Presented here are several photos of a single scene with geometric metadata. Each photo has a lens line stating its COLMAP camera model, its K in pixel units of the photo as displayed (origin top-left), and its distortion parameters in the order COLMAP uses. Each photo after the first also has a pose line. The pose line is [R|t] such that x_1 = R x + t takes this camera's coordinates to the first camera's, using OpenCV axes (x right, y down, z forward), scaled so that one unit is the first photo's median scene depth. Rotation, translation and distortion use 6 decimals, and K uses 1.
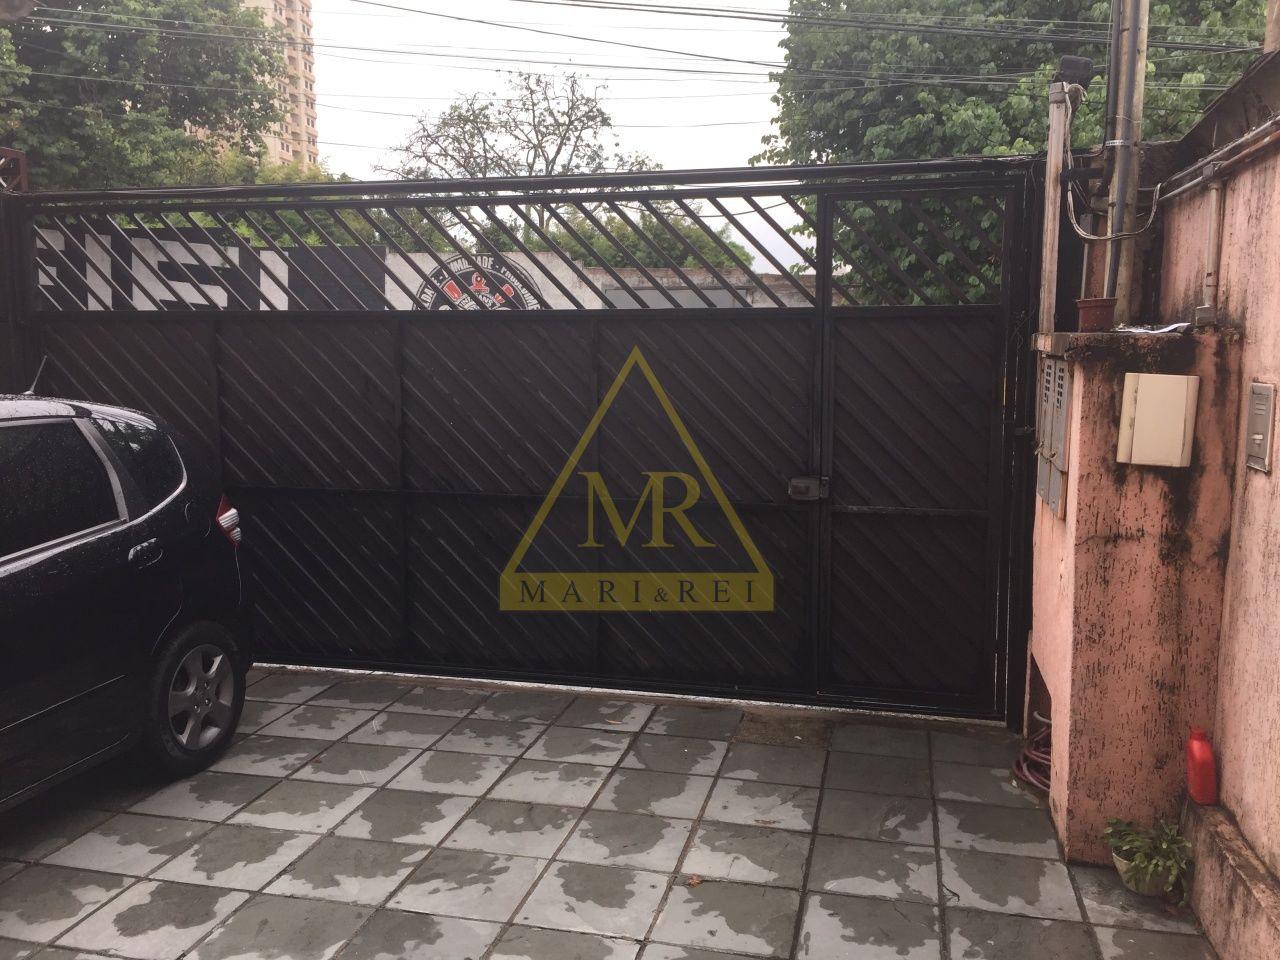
lens RADIAL K [[1084.0, 0, 632.3], [0, 1084.0, 473.1], [0, 0, 1]] dist [0.092211, -0.119132]
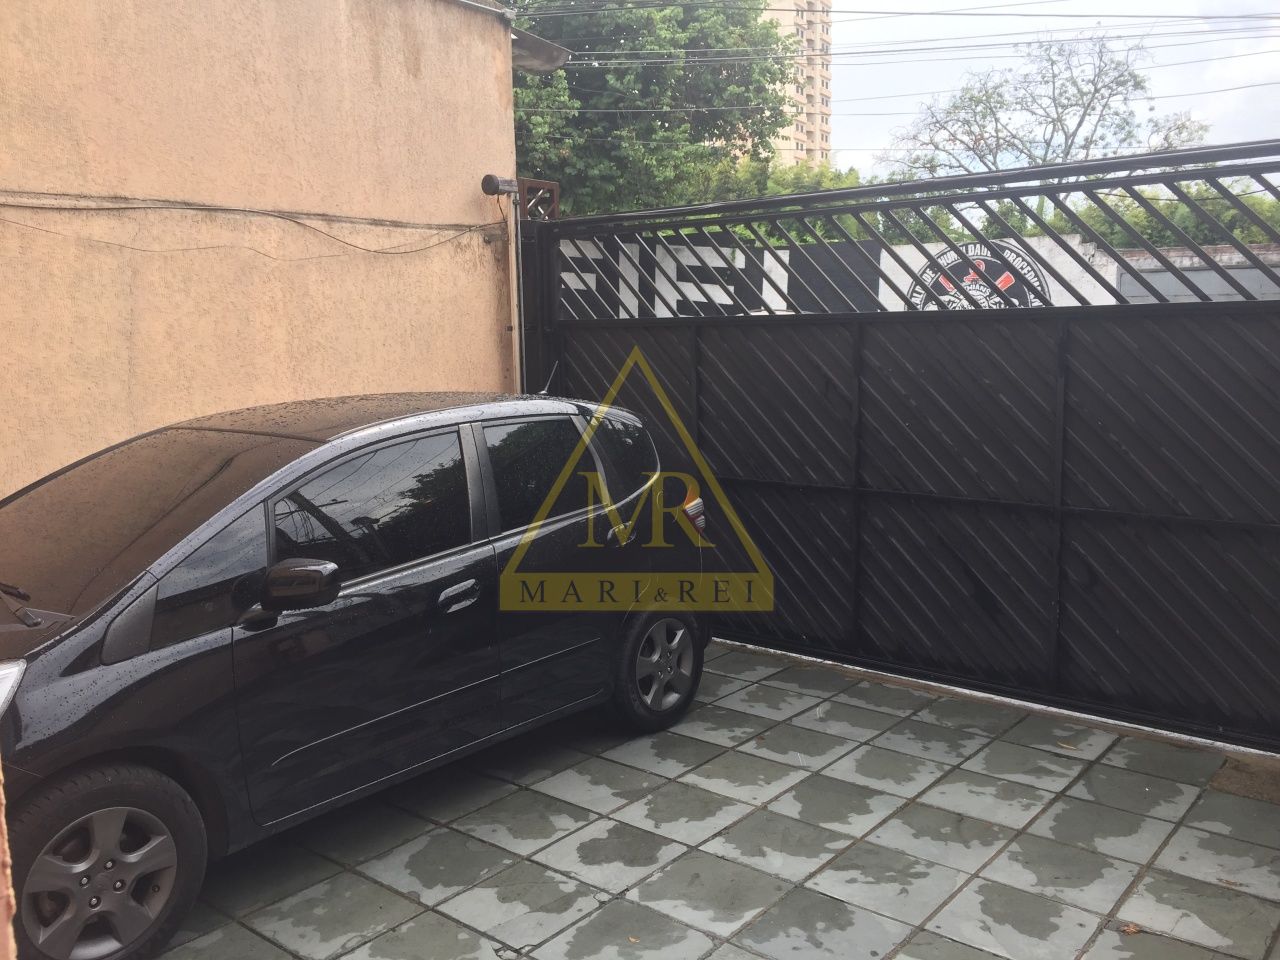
lens RADIAL K [[1084.0, 0, 640.9], [0, 1084.0, 470.0], [0, 0, 1]] dist [0.092211, -0.119132]
pose [[0.903960, 0.040798, -0.425666, 0.047472], [-0.037973, 0.999164, 0.015123, -0.010498], [0.425927, 0.002493, 0.904754, -0.015887]]
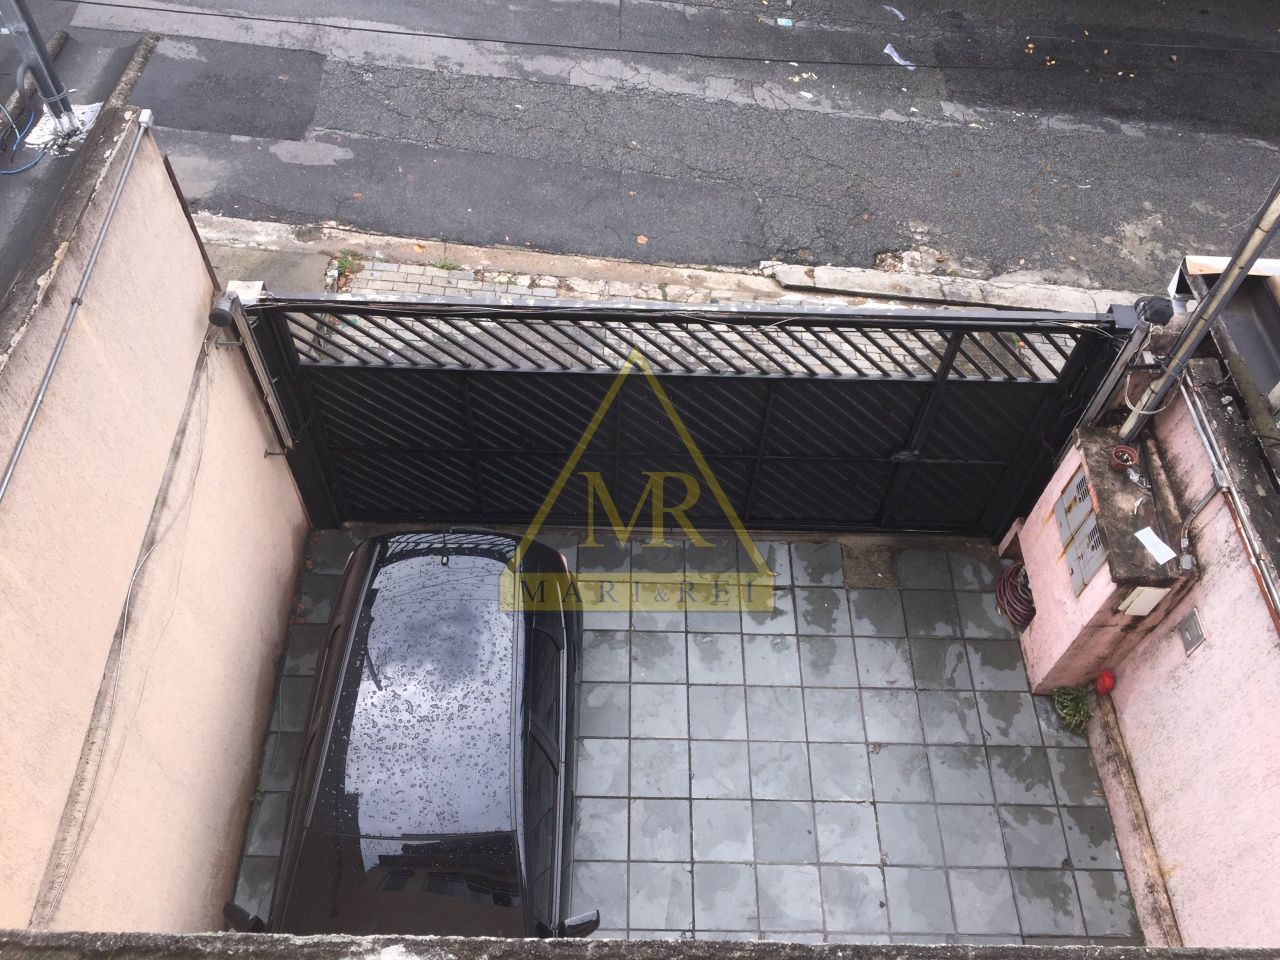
lens RADIAL K [[1084.0, 0, 636.0], [0, 1084.0, 478.3], [0, 0, 1]] dist [0.092211, -0.119132]
pose [[0.972507, -0.168799, 0.160429, -0.496702], [-0.005854, 0.670968, 0.741463, -1.188303], [-0.232801, -0.722017, 0.651533, 0.059522]]
